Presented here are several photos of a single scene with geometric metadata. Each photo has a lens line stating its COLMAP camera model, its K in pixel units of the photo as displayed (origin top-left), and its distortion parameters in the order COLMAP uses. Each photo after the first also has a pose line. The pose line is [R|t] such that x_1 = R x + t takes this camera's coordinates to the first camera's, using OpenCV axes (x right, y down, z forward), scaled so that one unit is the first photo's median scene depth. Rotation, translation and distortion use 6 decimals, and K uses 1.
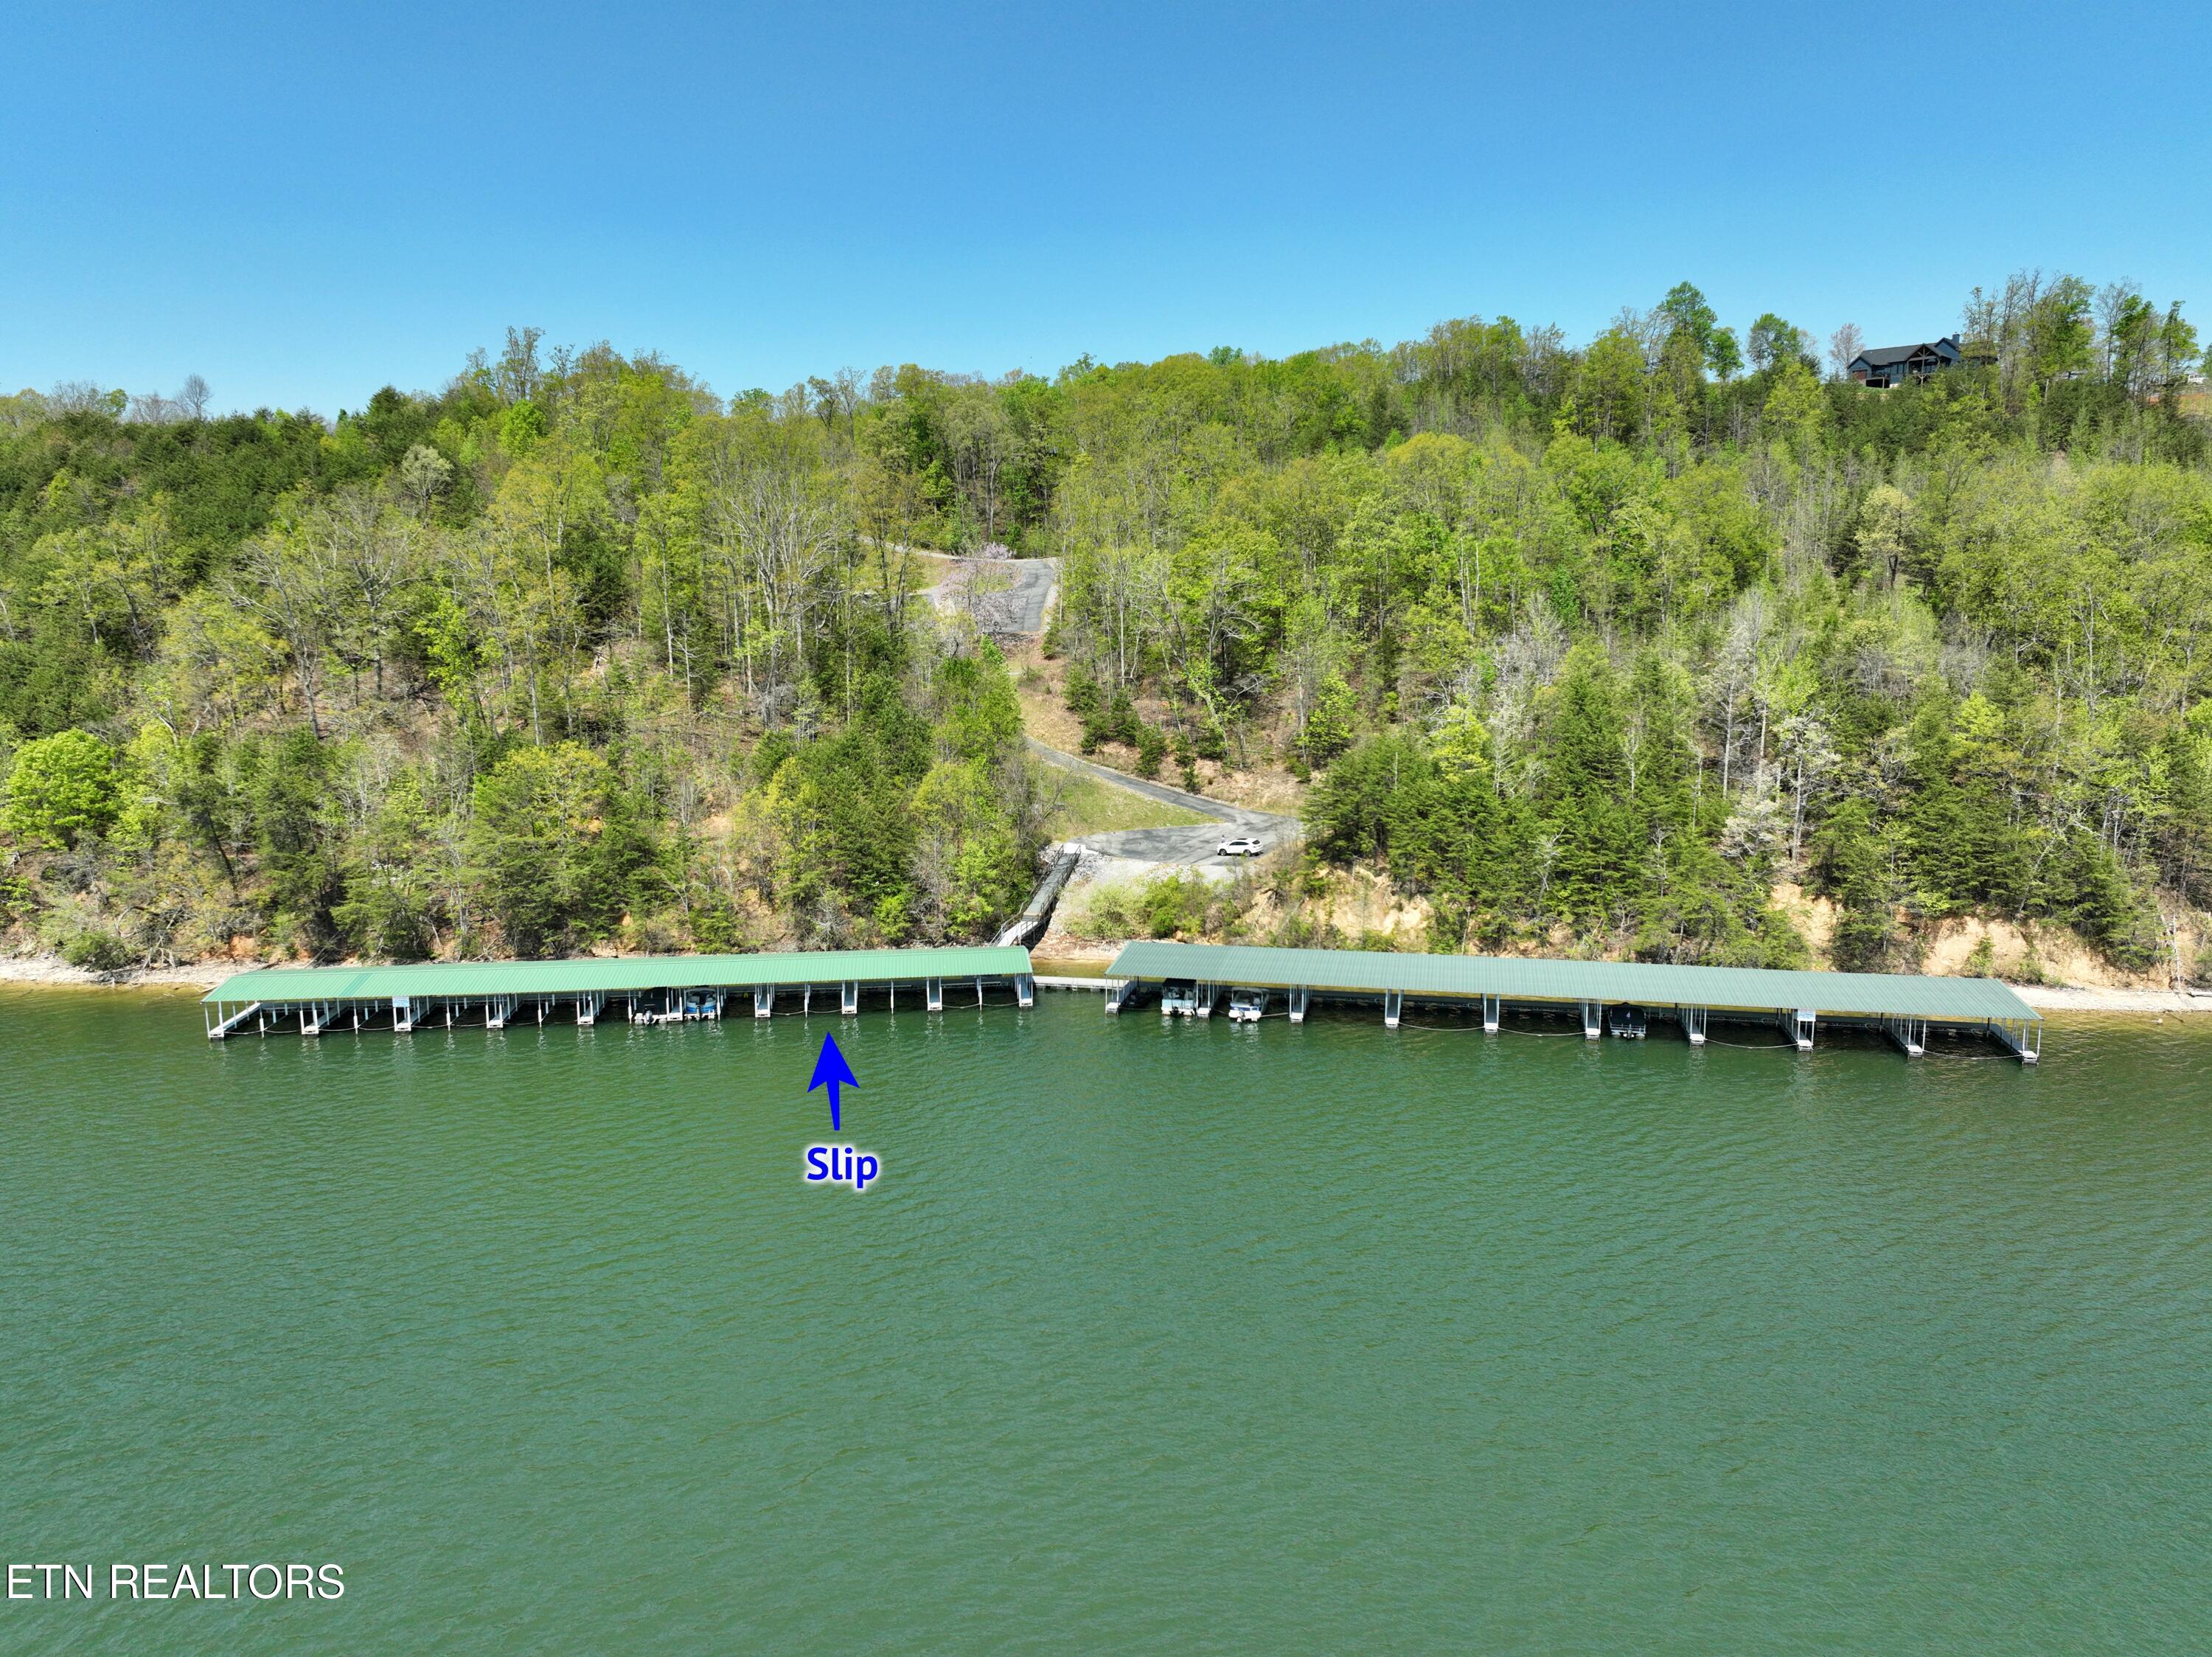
lens RADIAL K [[1559.6, 0, 1101.0], [0, 1559.6, 820.0], [0, 0, 1]] dist [0.004171, 0.012696]
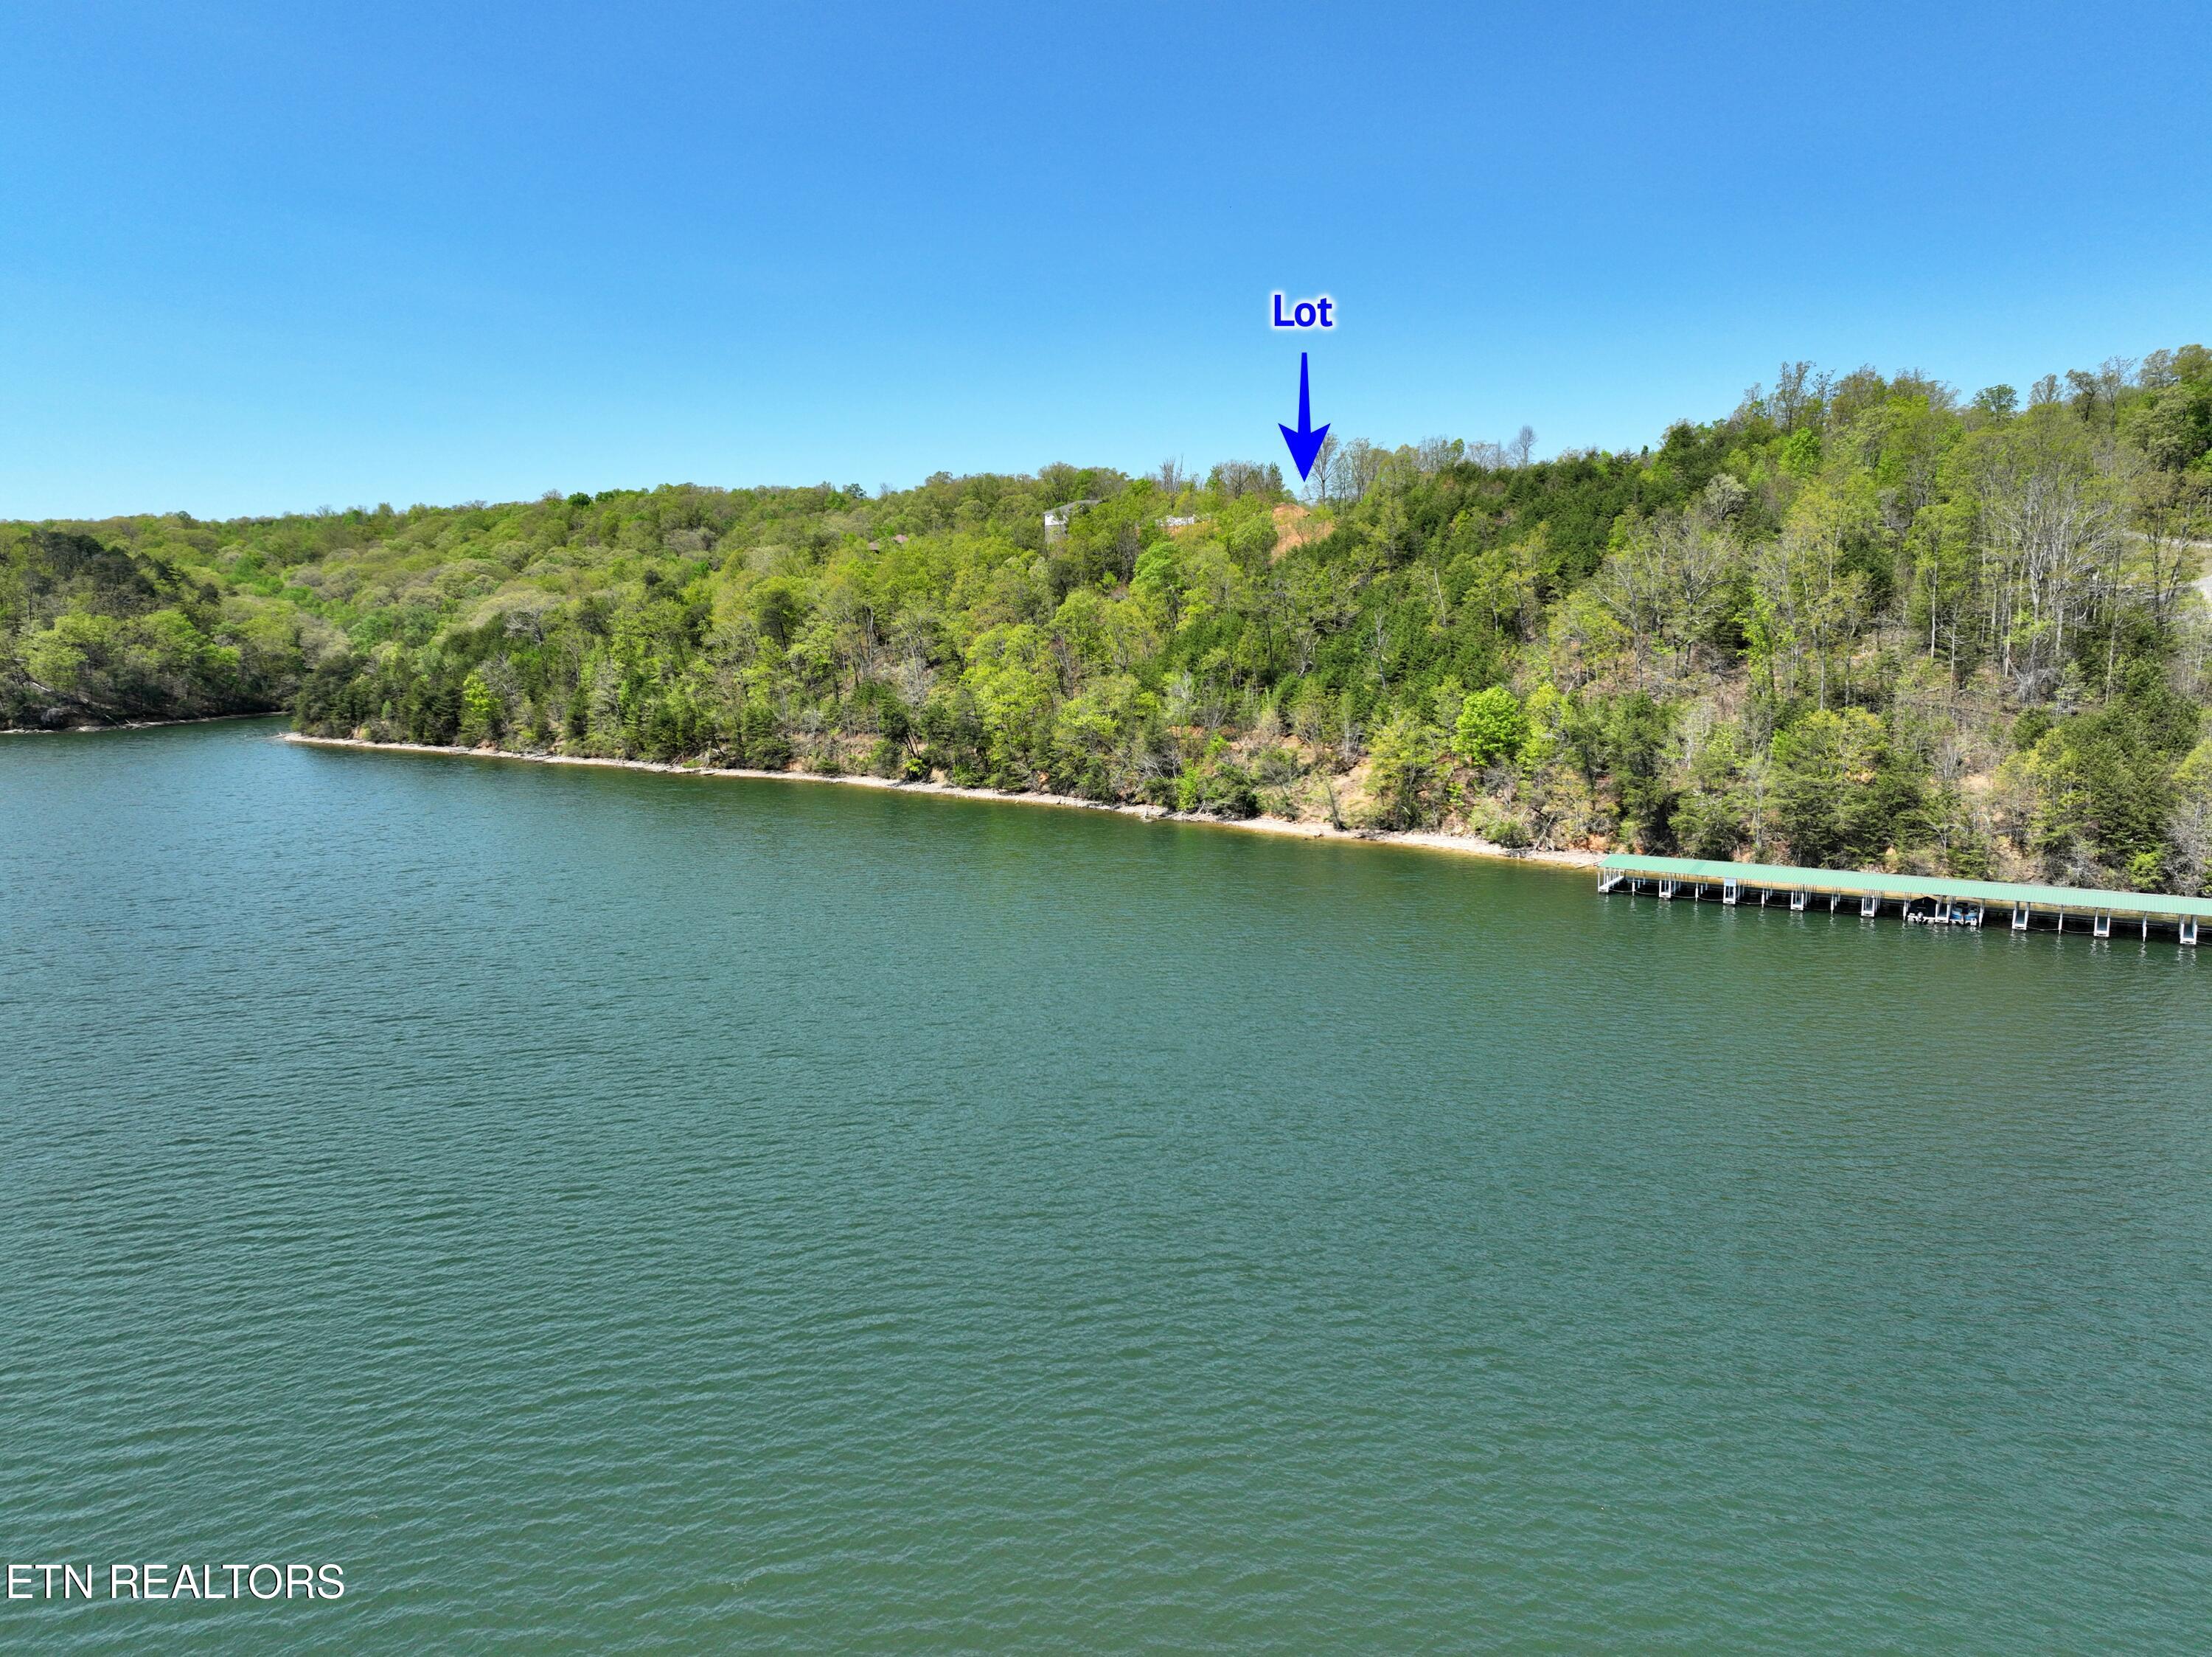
lens RADIAL K [[1559.6, 0, 1101.0], [0, 1559.6, 820.0], [0, 0, 1]] dist [0.004171, 0.012696]
pose [[0.765434, 0.084431, -0.637951, 0.009853], [-0.081997, 0.996071, 0.033445, 0.047063], [0.638269, 0.026710, 0.769350, -0.357697]]
